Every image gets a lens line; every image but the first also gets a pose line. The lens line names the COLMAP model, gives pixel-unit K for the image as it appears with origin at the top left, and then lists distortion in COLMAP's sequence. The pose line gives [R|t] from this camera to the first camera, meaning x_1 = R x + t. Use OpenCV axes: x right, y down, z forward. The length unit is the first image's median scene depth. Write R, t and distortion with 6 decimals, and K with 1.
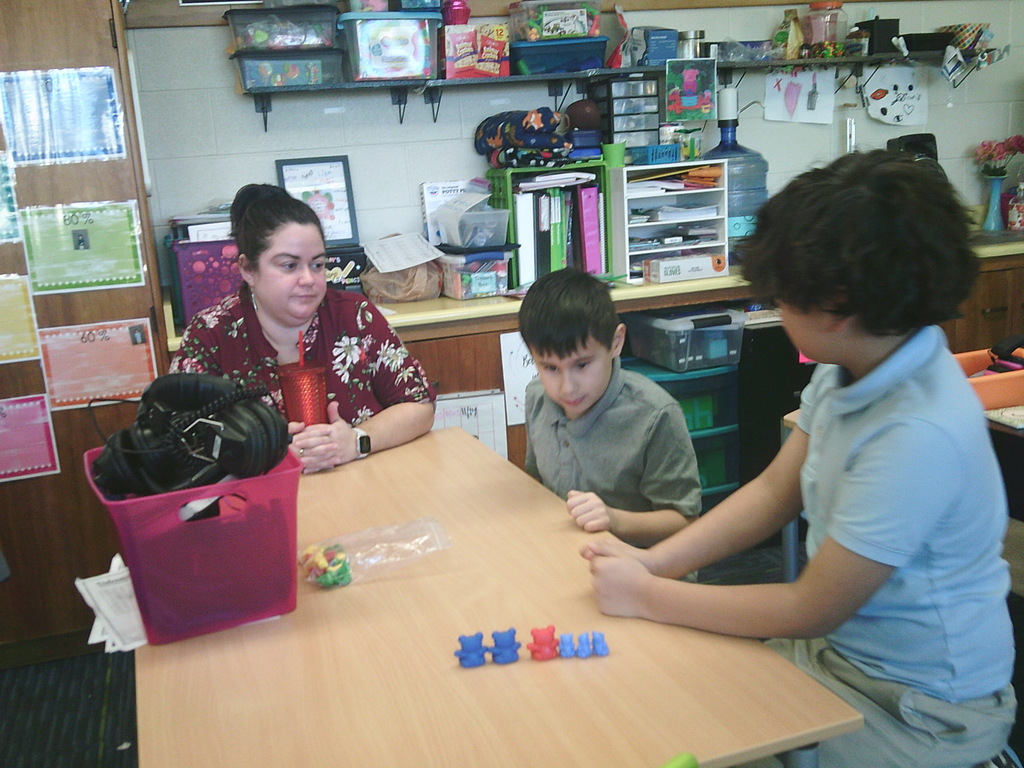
lens RADIAL K [[947.7, 0, 512.0], [0, 947.7, 384.0], [0, 0, 1]] dist [0.053081, -0.182609]
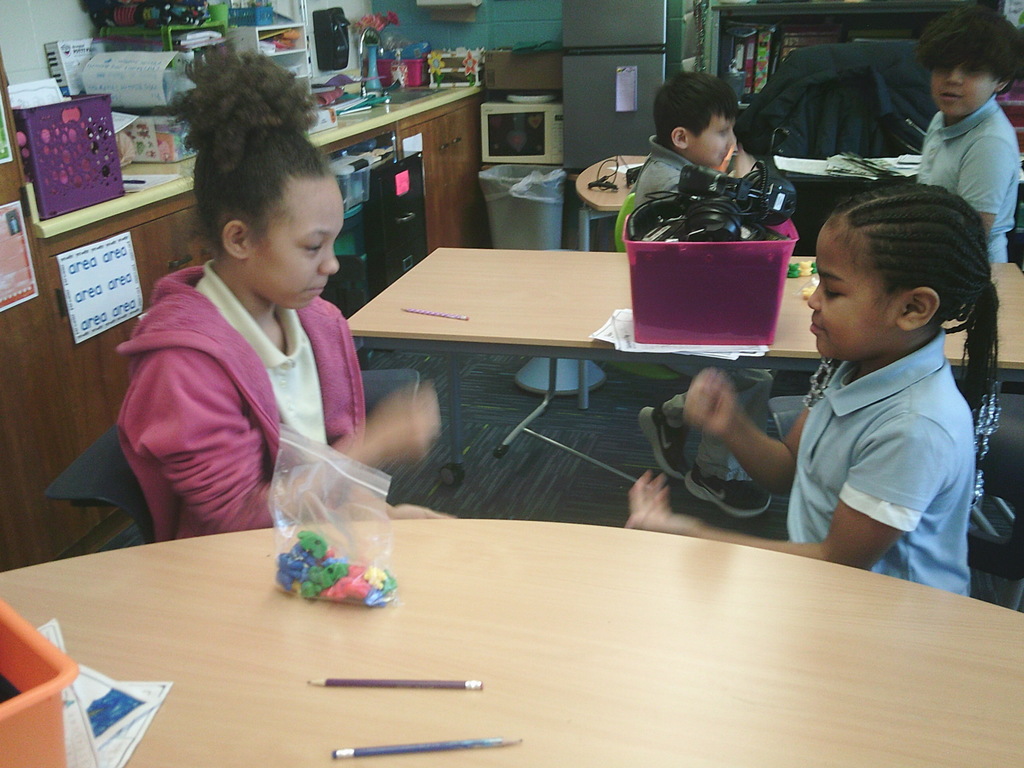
lens RADIAL K [[947.7, 0, 512.0], [0, 947.7, 384.0], [0, 0, 1]] dist [0.053081, -0.182609]
pose [[0.577853, -0.258220, 0.774215, -0.791698], [0.162219, 0.966041, 0.201123, -0.011363], [-0.799857, 0.009373, 0.600117, 0.162644]]
